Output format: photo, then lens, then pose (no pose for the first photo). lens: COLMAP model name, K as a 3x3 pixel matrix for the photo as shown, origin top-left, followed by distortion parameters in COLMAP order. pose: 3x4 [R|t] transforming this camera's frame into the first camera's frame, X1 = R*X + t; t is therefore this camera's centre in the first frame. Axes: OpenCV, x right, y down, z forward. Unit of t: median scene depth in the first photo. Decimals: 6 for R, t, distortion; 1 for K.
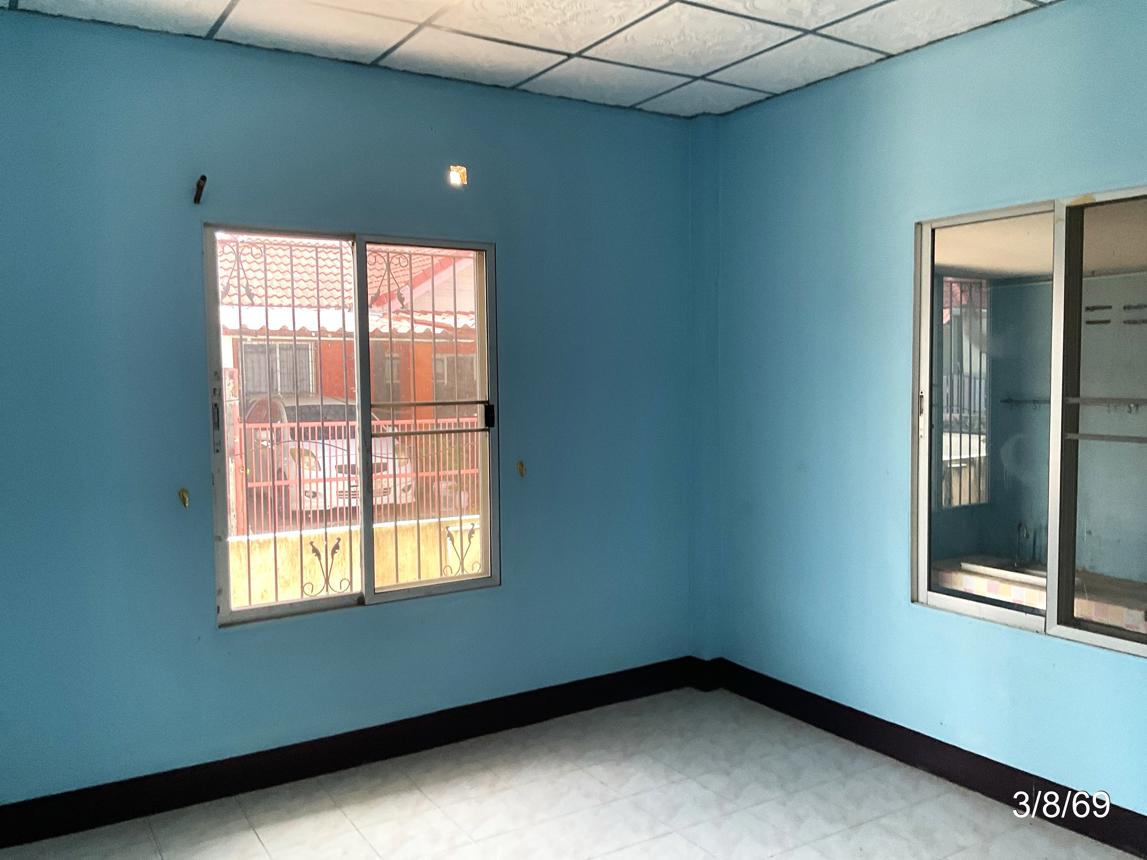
lens RADIAL K [[987.1, 0, 573.5], [0, 987.1, 430.0], [0, 0, 1]] dist [0.075917, -0.001346]
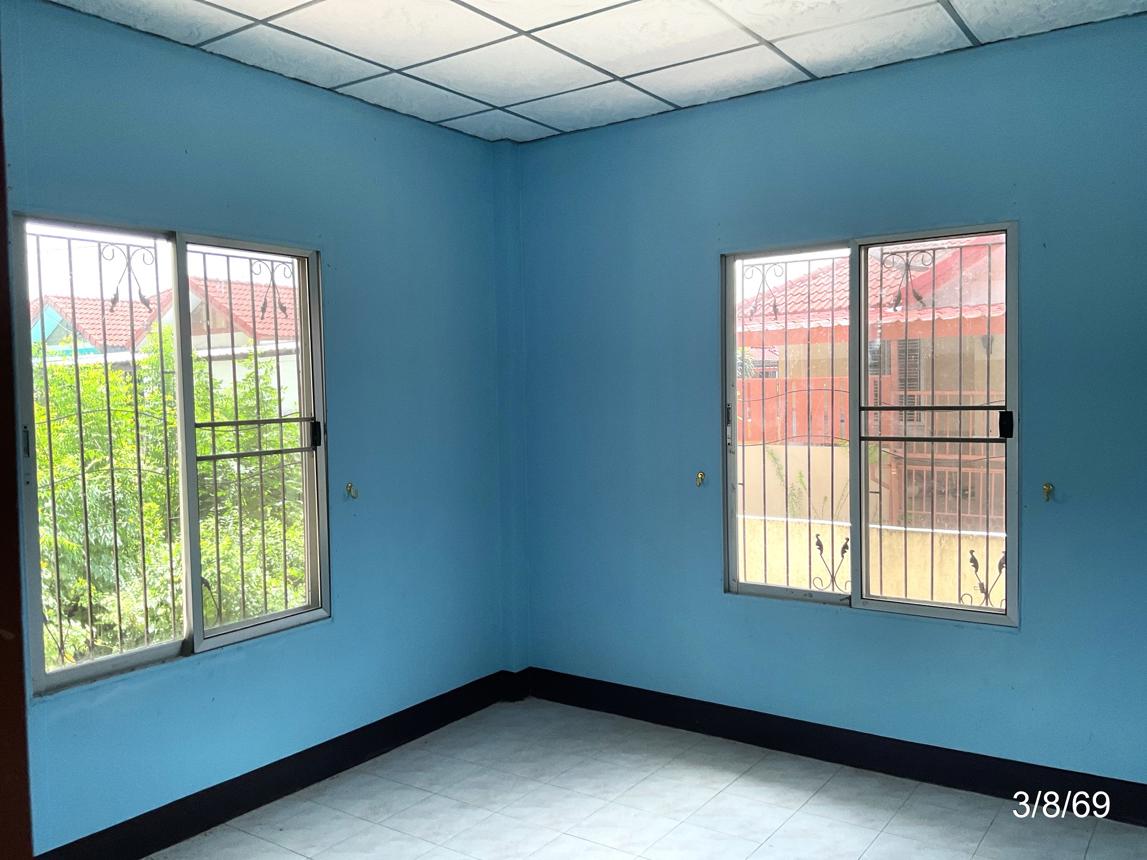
lens RADIAL K [[952.9, 0, 573.5], [0, 952.9, 430.0], [0, 0, 1]] dist [0.113575, 0.000288]
pose [[0.399792, 0.042665, -0.915612, 0.564607], [-0.024671, 0.999055, 0.035781, -0.031982], [0.916274, 0.008284, 0.400467, 0.340843]]
